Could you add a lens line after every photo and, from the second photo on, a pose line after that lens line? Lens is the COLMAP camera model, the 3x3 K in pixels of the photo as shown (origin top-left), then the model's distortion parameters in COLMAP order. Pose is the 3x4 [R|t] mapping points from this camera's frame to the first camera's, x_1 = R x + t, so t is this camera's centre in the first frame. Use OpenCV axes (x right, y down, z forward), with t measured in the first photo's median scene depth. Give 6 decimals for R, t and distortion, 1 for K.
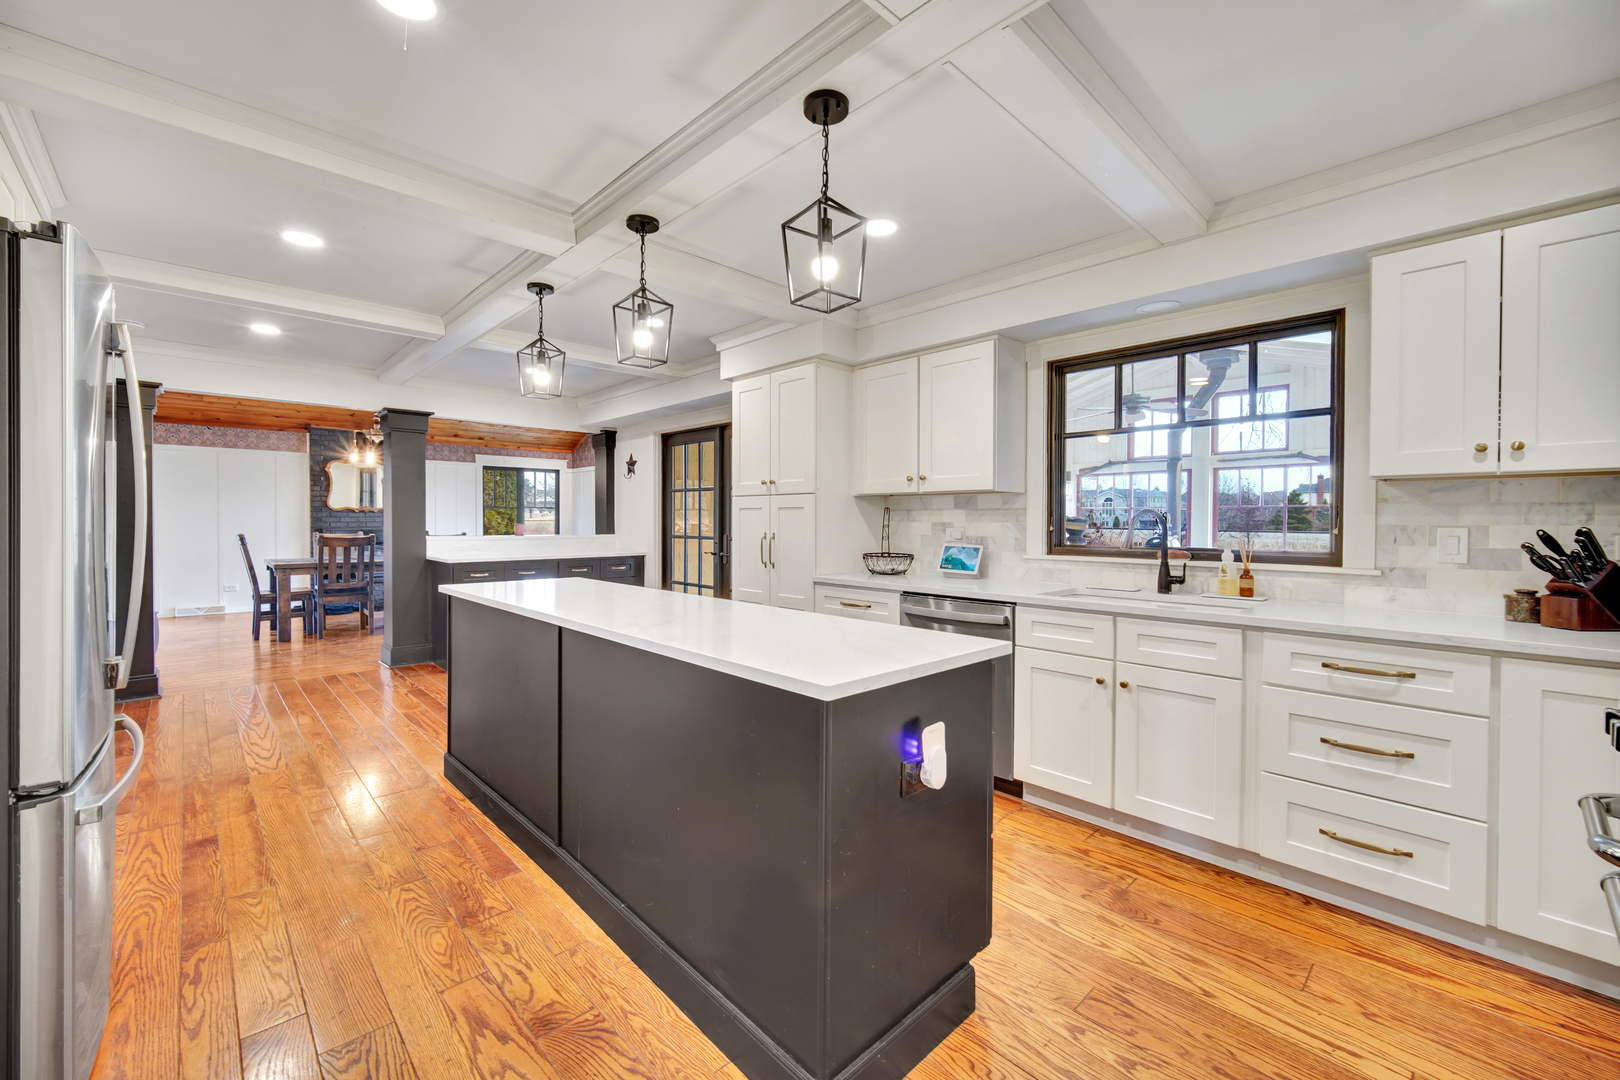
lens RADIAL K [[657.0, 0, 810.0], [0, 657.0, 532.0], [0, 0, 1]] dist [-0.001522, 0.000654]
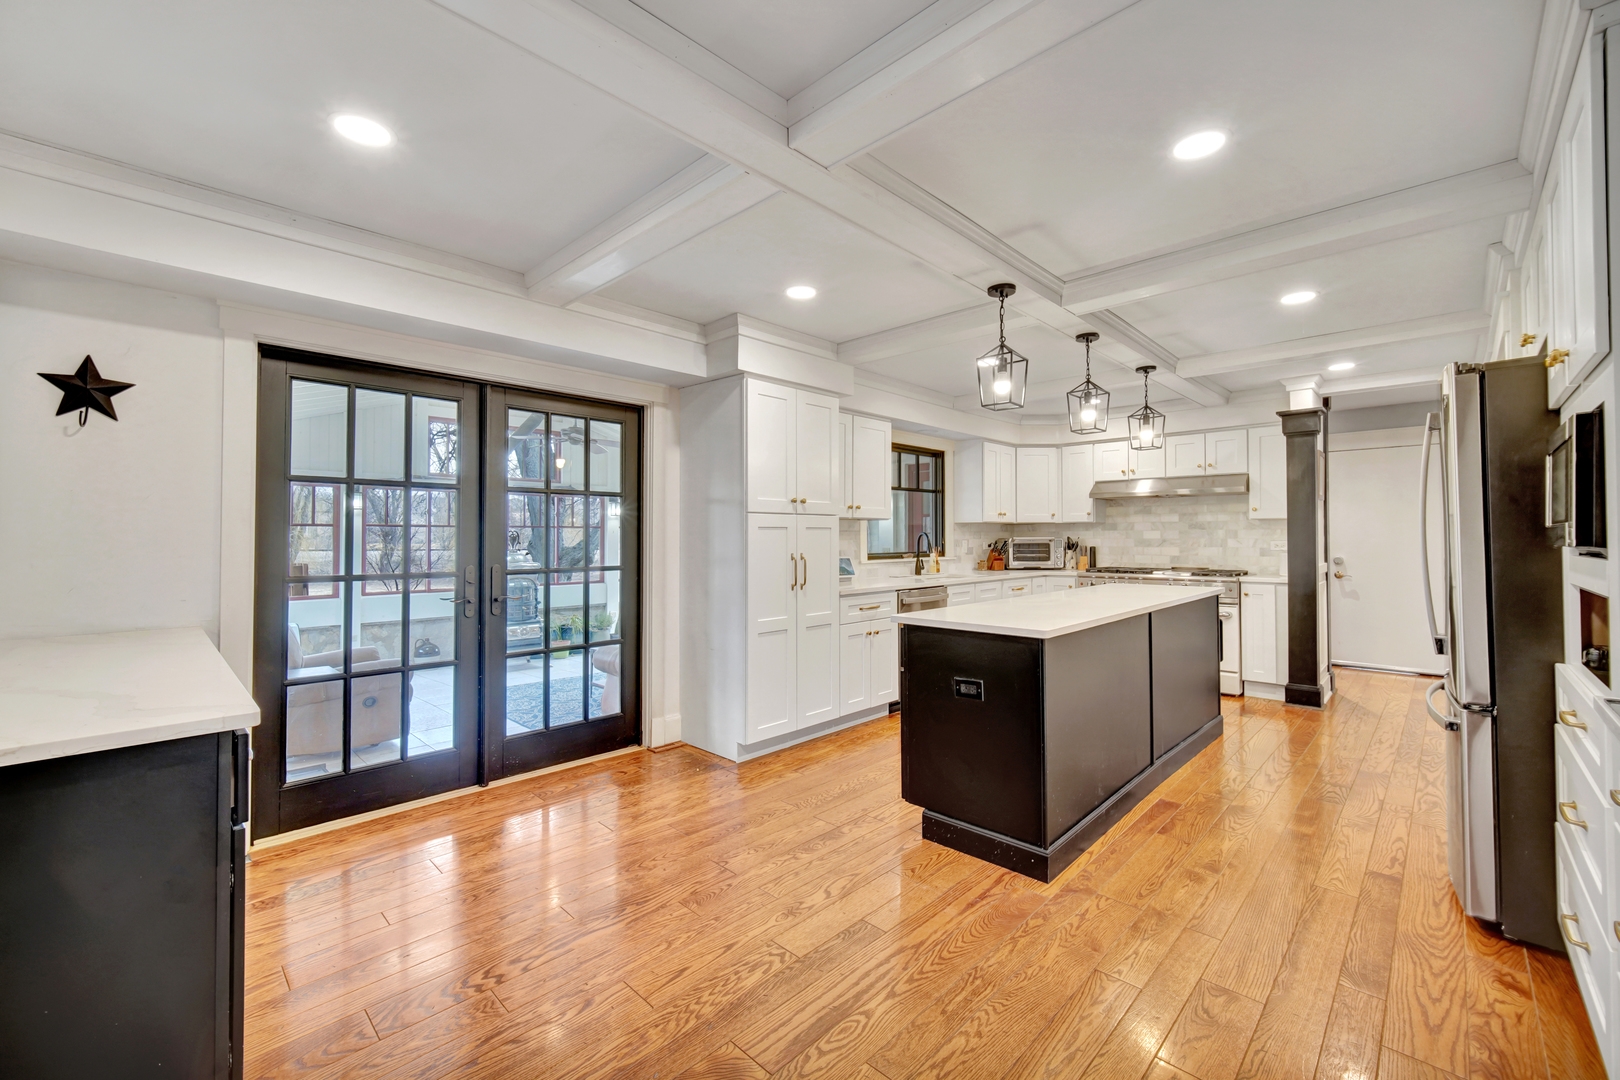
lens RADIAL K [[657.0, 0, 802.1], [0, 657.0, 530.0], [0, 0, 1]] dist [-0.001522, 0.000654]
pose [[-0.031622, 0.005167, 0.999487, -1.379559], [0.020127, 0.999787, -0.004532, -0.038107], [-0.999297, 0.019974, -0.031720, 1.375304]]
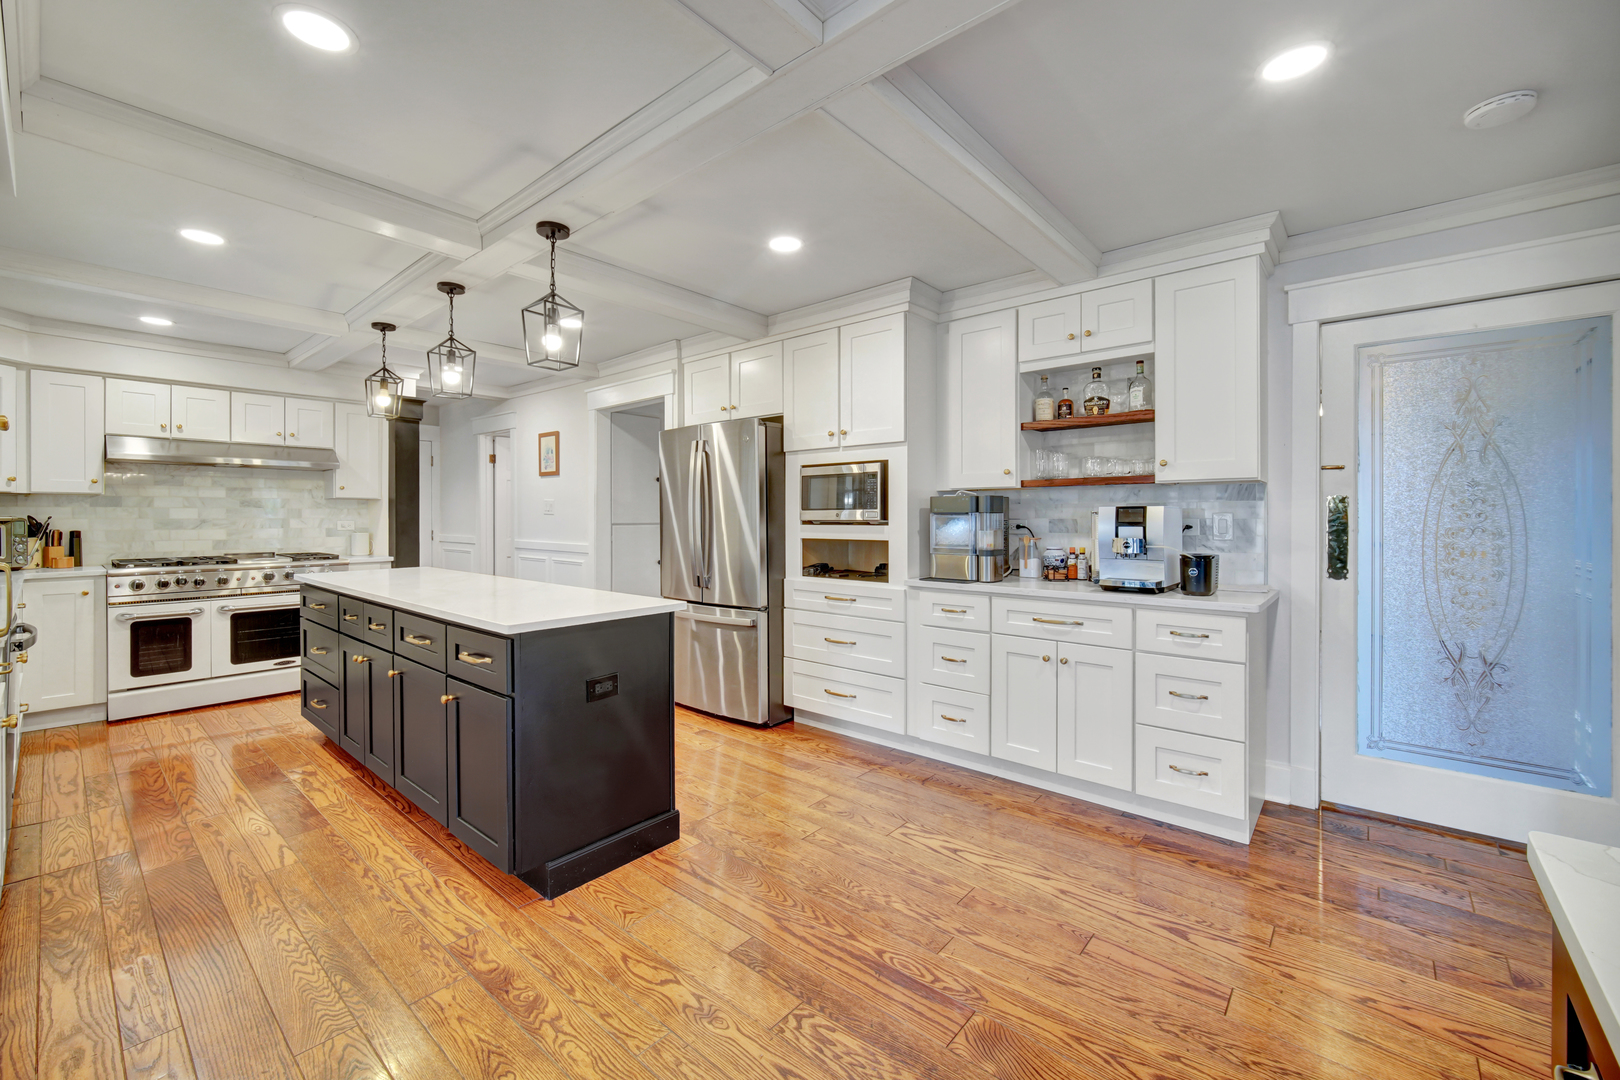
lens RADIAL K [[657.0, 0, 803.2], [0, 657.0, 522.7], [0, 0, 1]] dist [-0.001522, 0.000654]
pose [[-0.995888, -0.005435, -0.090432, -0.669812], [-0.007826, 0.999629, 0.026108, -0.040803], [0.090256, 0.026708, -0.995560, 1.916294]]
